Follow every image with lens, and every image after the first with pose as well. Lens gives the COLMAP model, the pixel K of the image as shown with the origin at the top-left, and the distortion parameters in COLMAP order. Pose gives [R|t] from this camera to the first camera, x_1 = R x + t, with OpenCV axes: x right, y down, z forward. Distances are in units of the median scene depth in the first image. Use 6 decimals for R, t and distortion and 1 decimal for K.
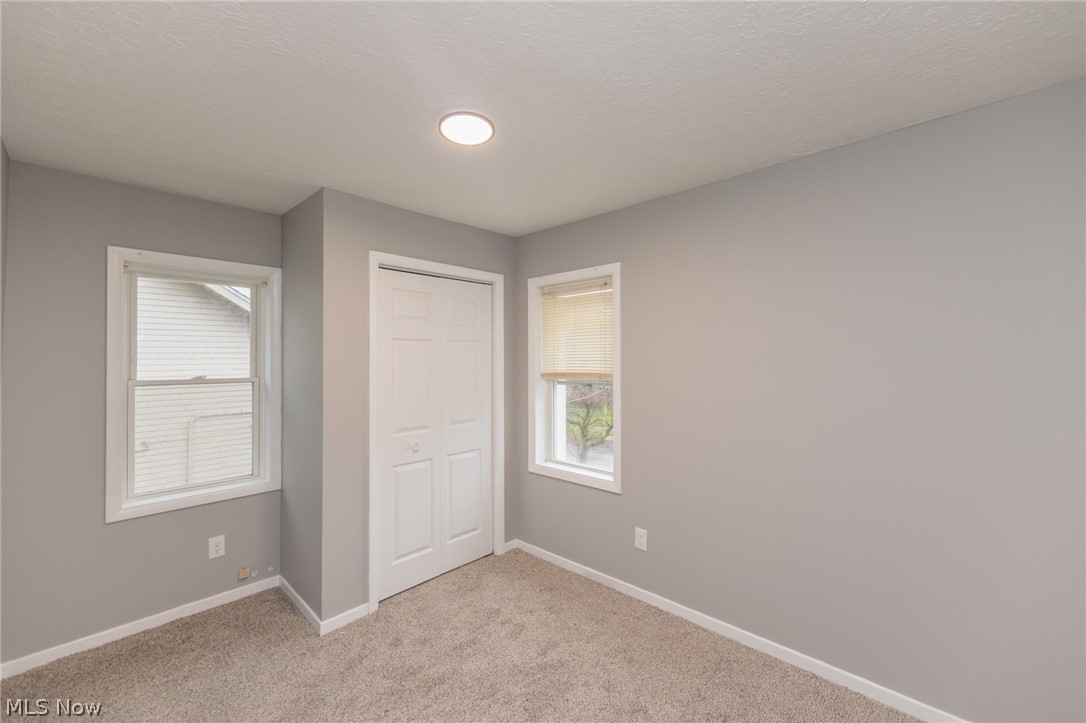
lens RADIAL K [[437.6, 0, 543.0], [0, 437.6, 361.5], [0, 0, 1]] dist [-0.000043, 0.000022]
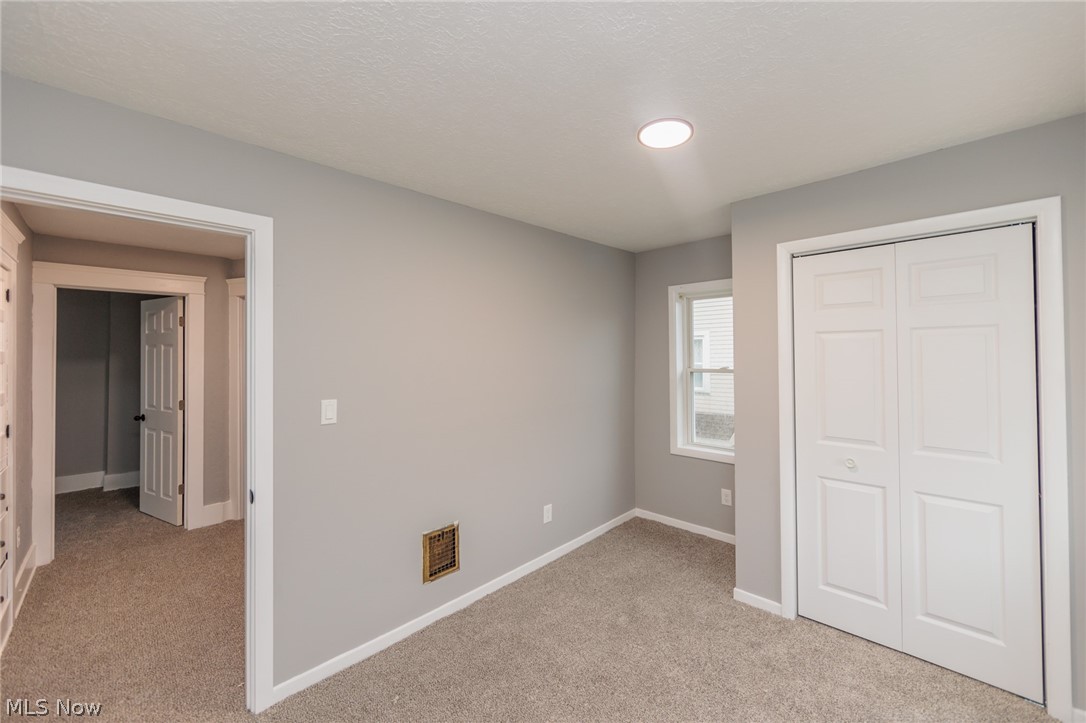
lens RADIAL K [[427.6, 0, 546.1], [0, 427.6, 351.6], [0, 0, 1]] dist [-0.000893, 0.000022]
pose [[-0.023594, -0.003549, -0.999715, 0.584035], [0.006043, 0.999975, -0.003693, -0.014269], [0.999703, -0.006128, -0.023572, 0.511965]]
